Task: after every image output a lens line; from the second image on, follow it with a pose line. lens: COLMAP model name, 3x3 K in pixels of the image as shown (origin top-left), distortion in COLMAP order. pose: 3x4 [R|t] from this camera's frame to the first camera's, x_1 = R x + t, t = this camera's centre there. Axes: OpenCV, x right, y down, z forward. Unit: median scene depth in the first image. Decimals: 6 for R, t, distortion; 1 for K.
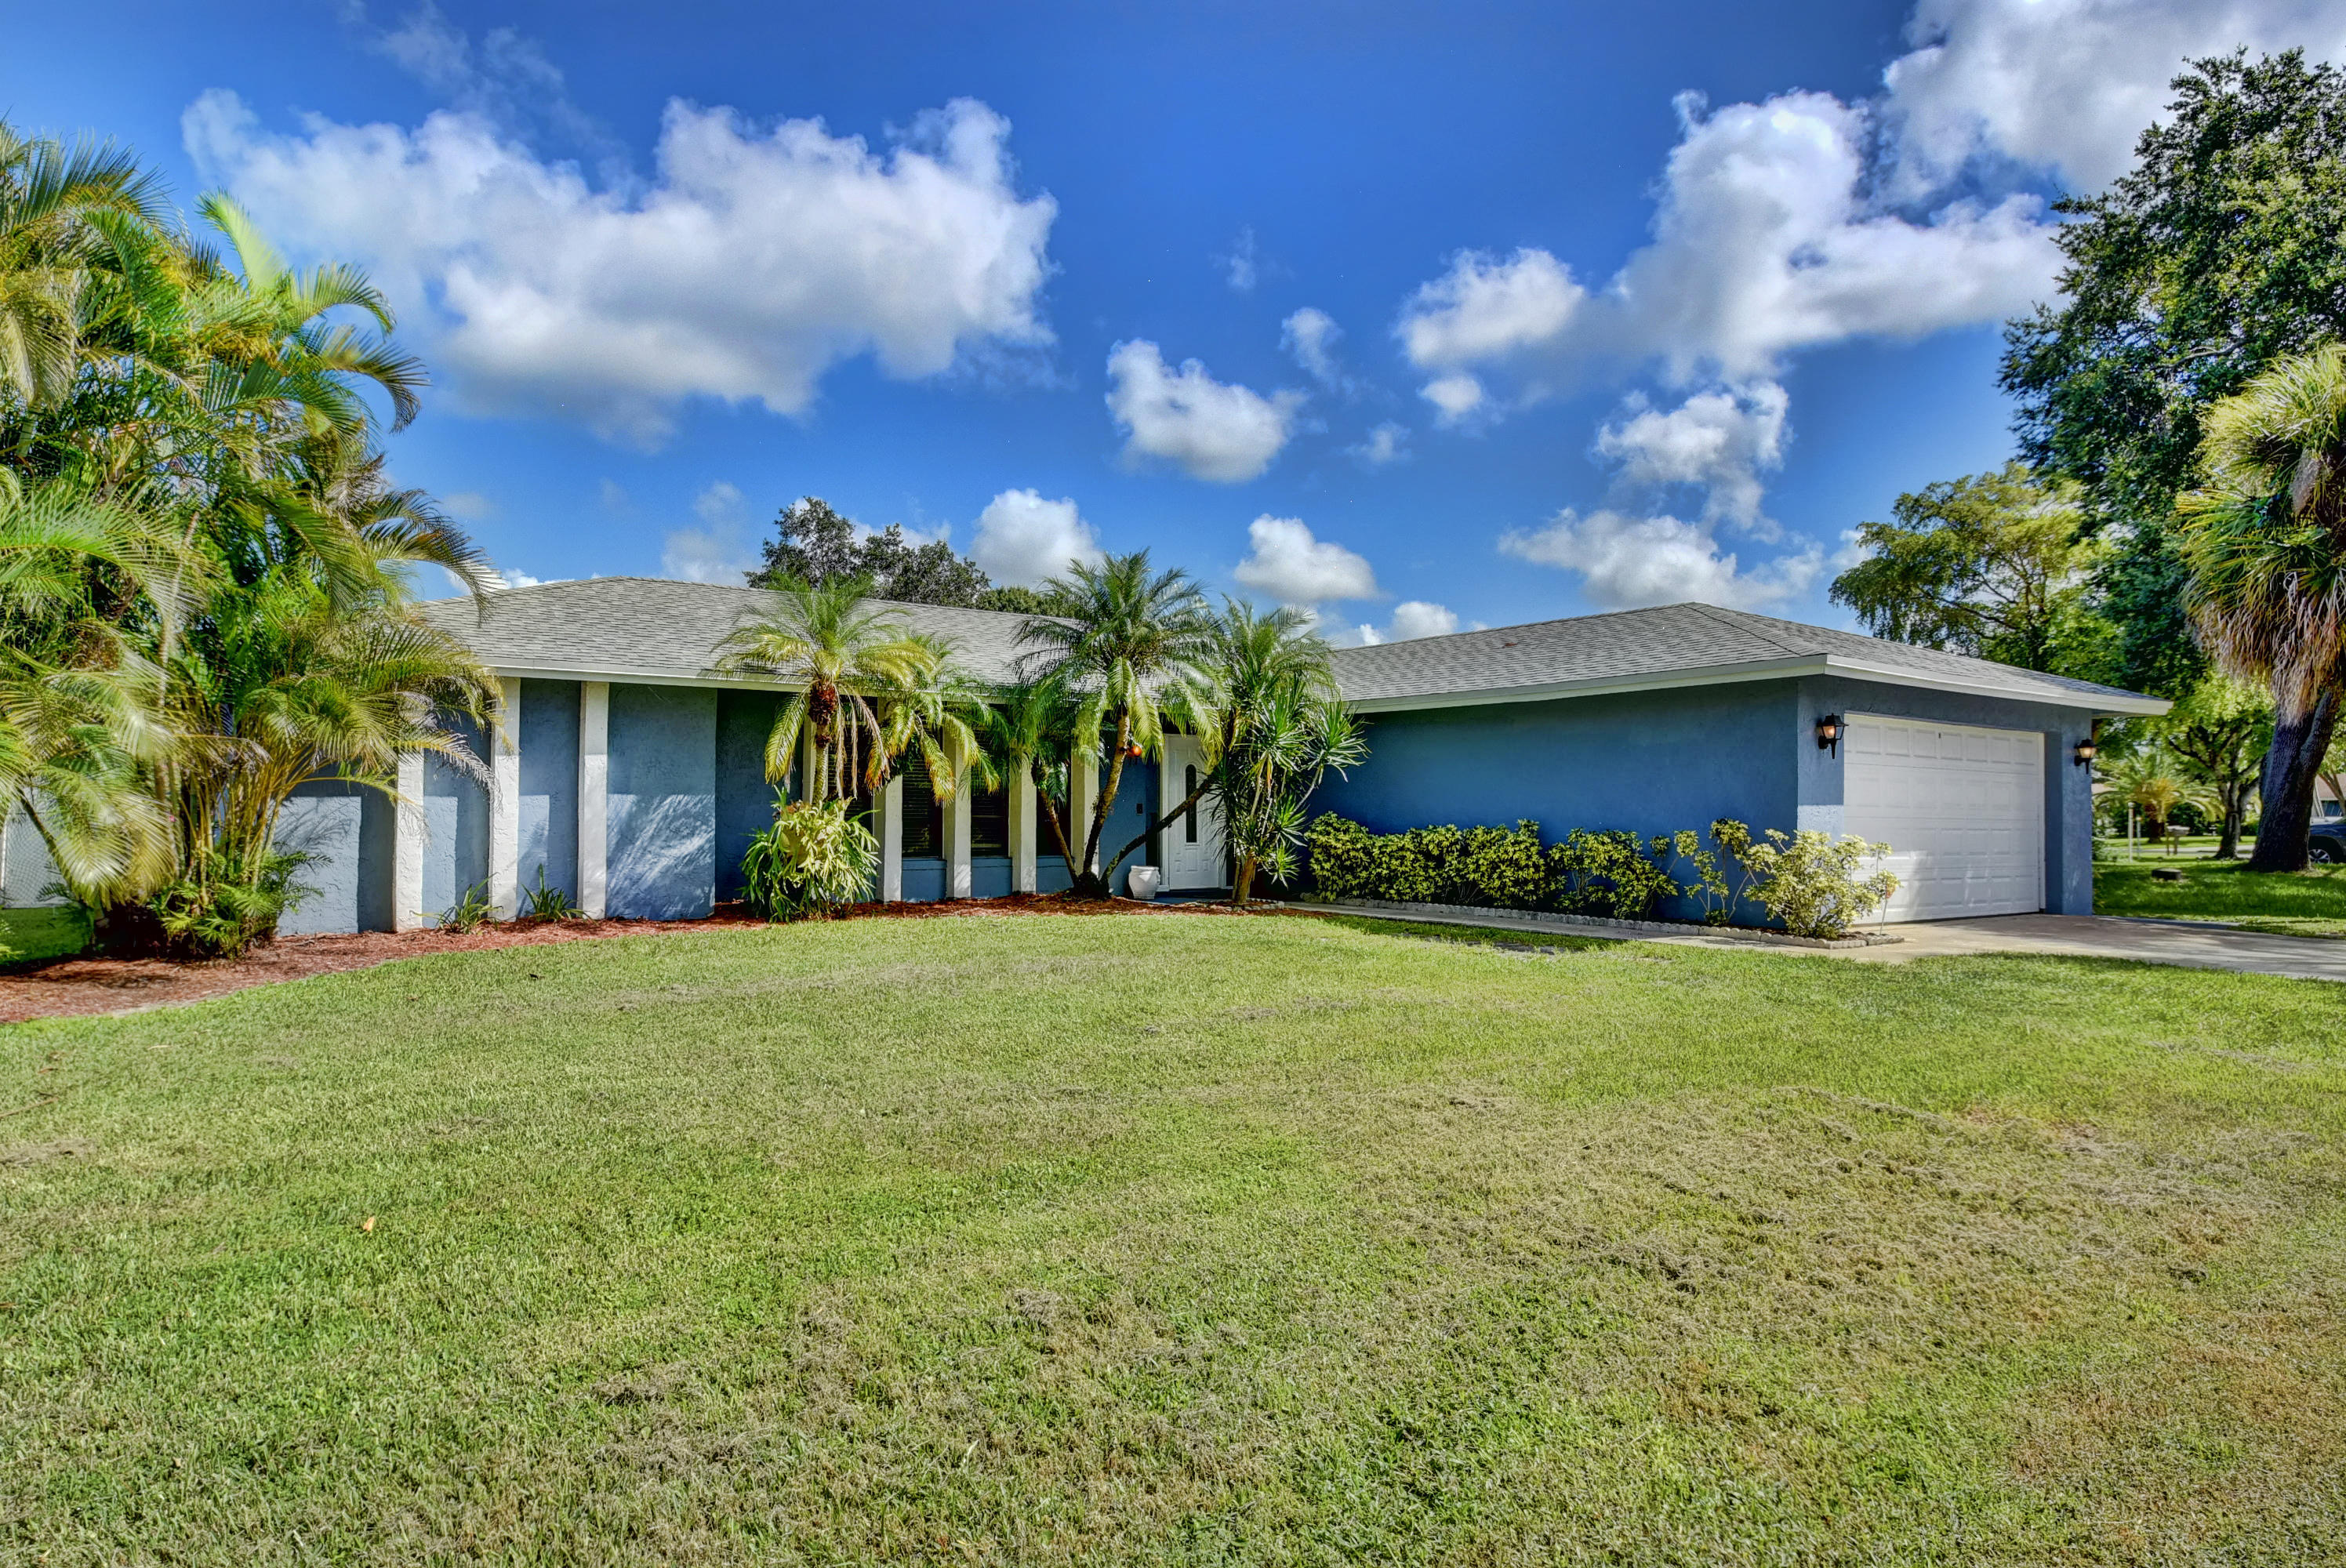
lens RADIAL K [[1433.9, 0, 1170.2], [0, 1433.9, 792.0], [0, 0, 1]] dist [-0.033946, -0.002527]
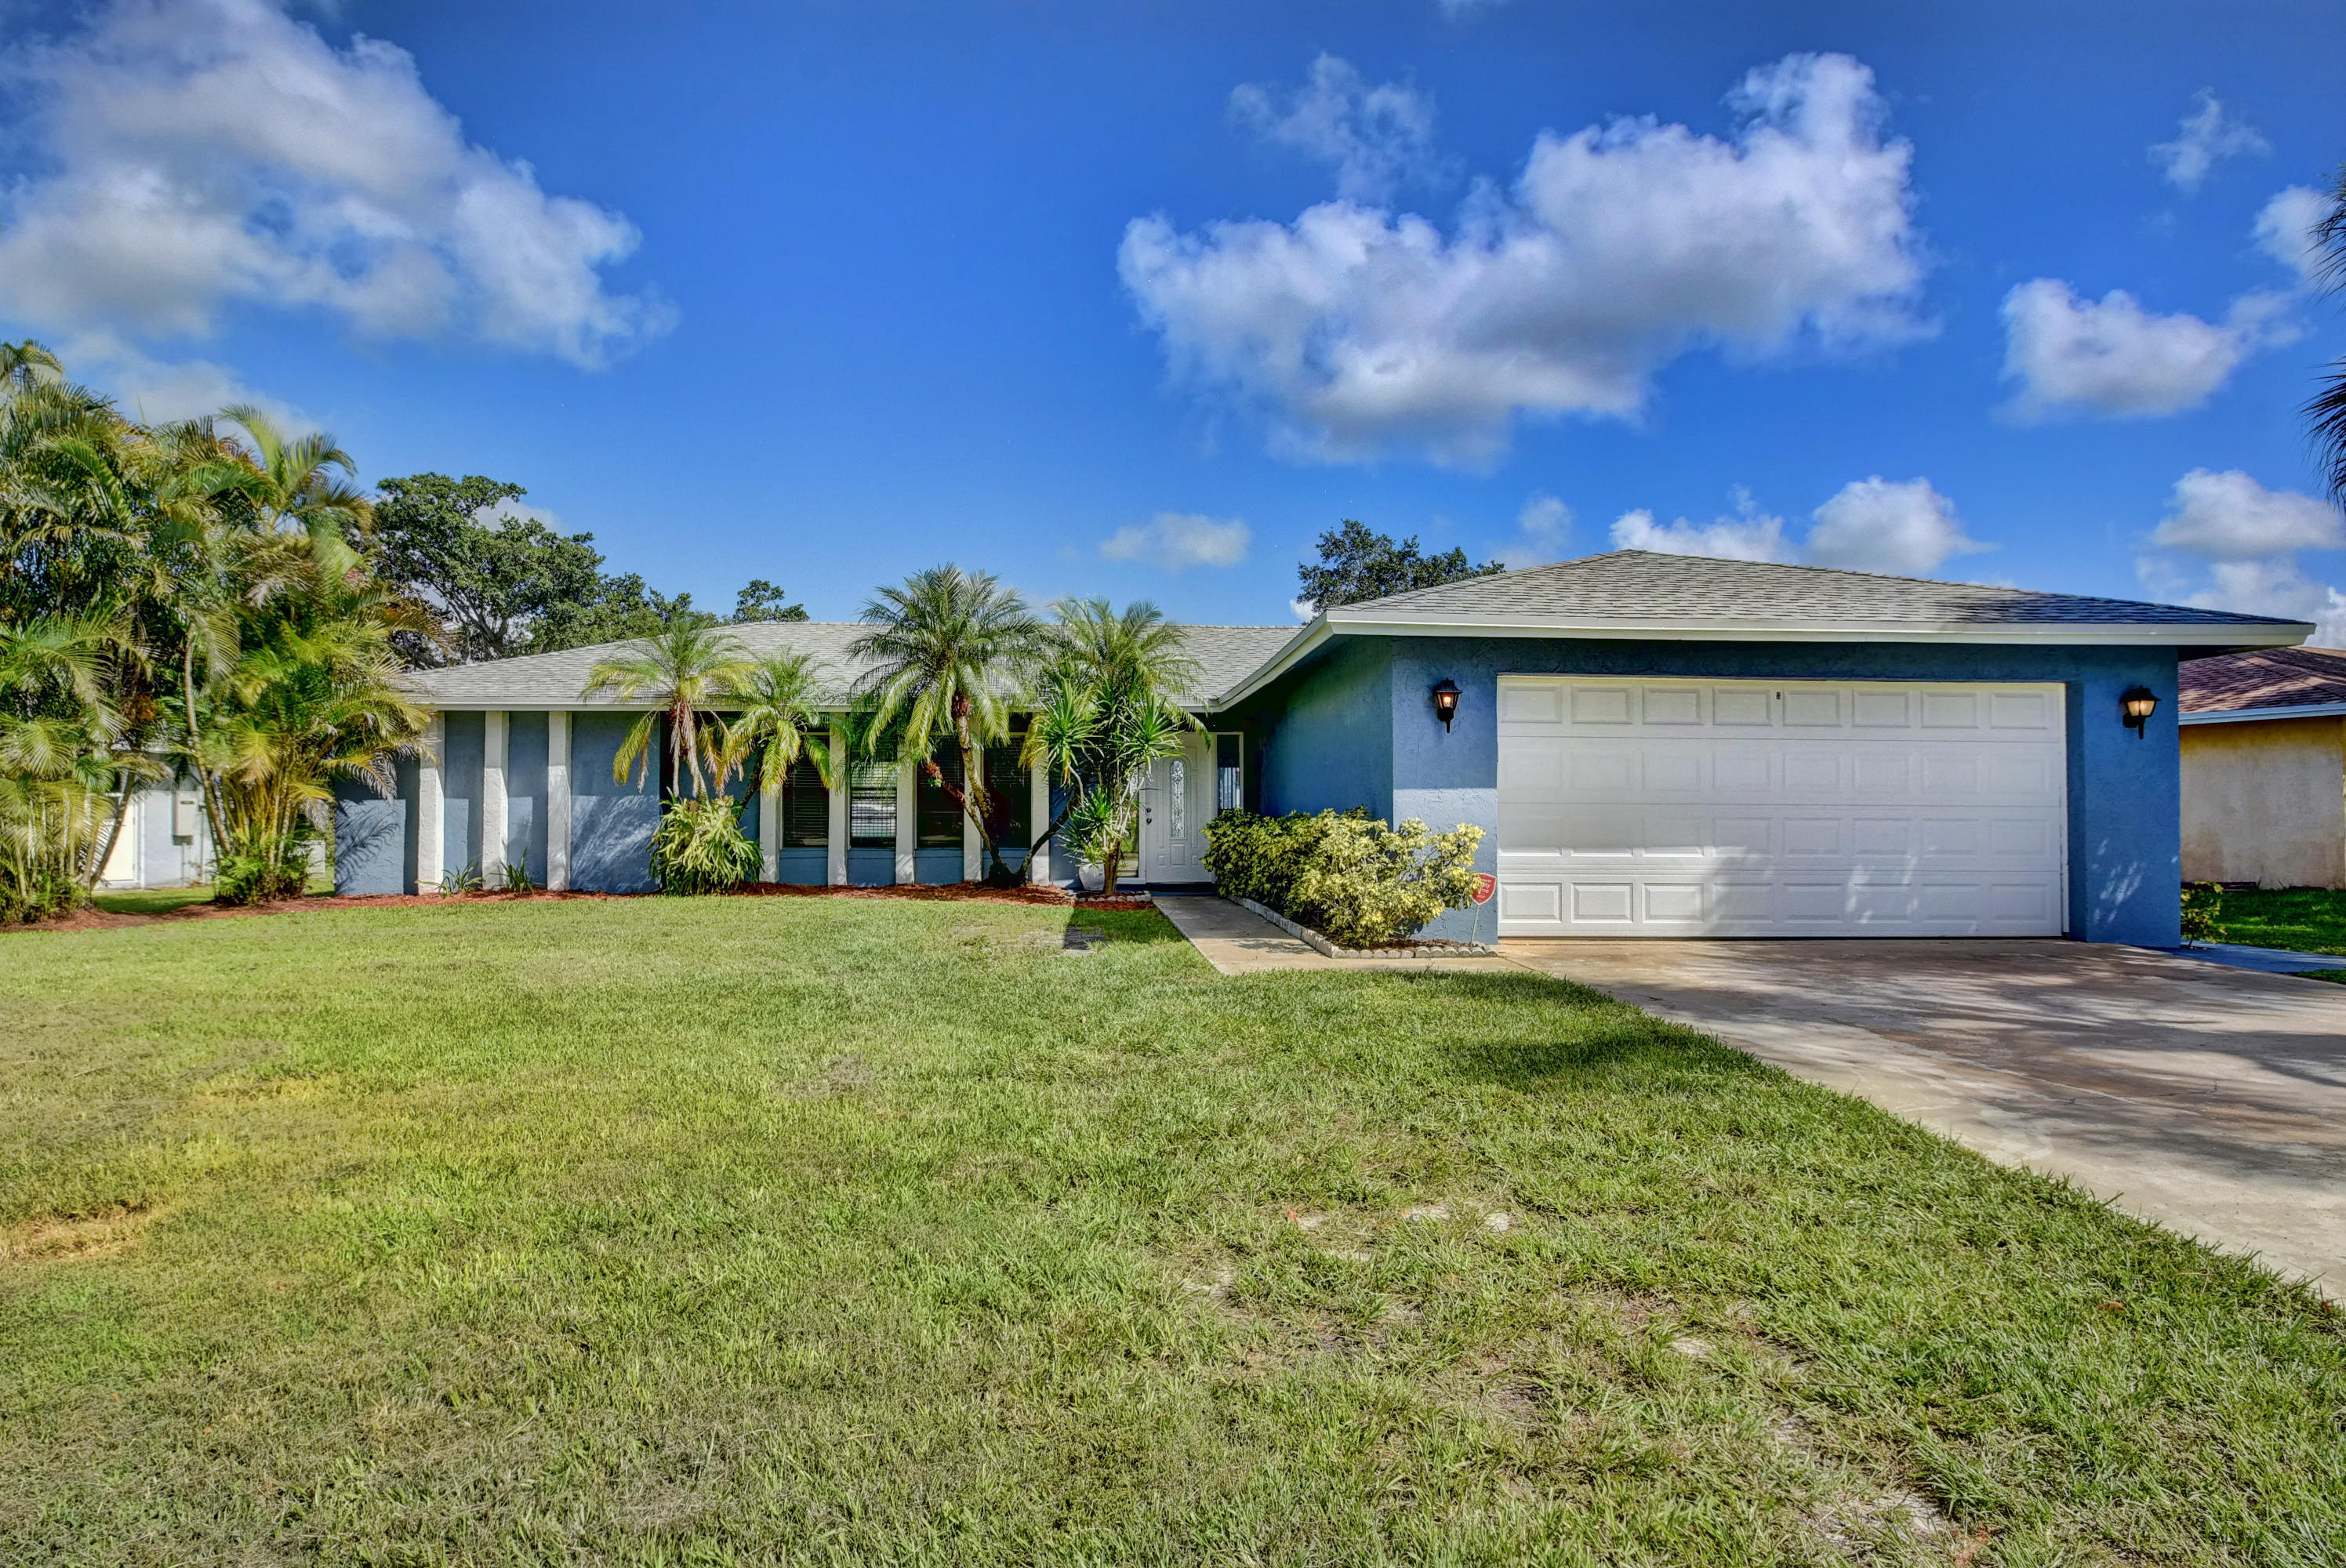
lens RADIAL K [[1433.9, 0, 1171.5], [0, 1433.9, 792.8], [0, 0, 1]] dist [-0.033946, -0.002527]
pose [[0.836918, -0.015121, -0.547120, 0.774017], [0.010430, 0.999877, -0.011679, 0.019784], [0.547229, 0.004068, 0.836973, 0.197472]]
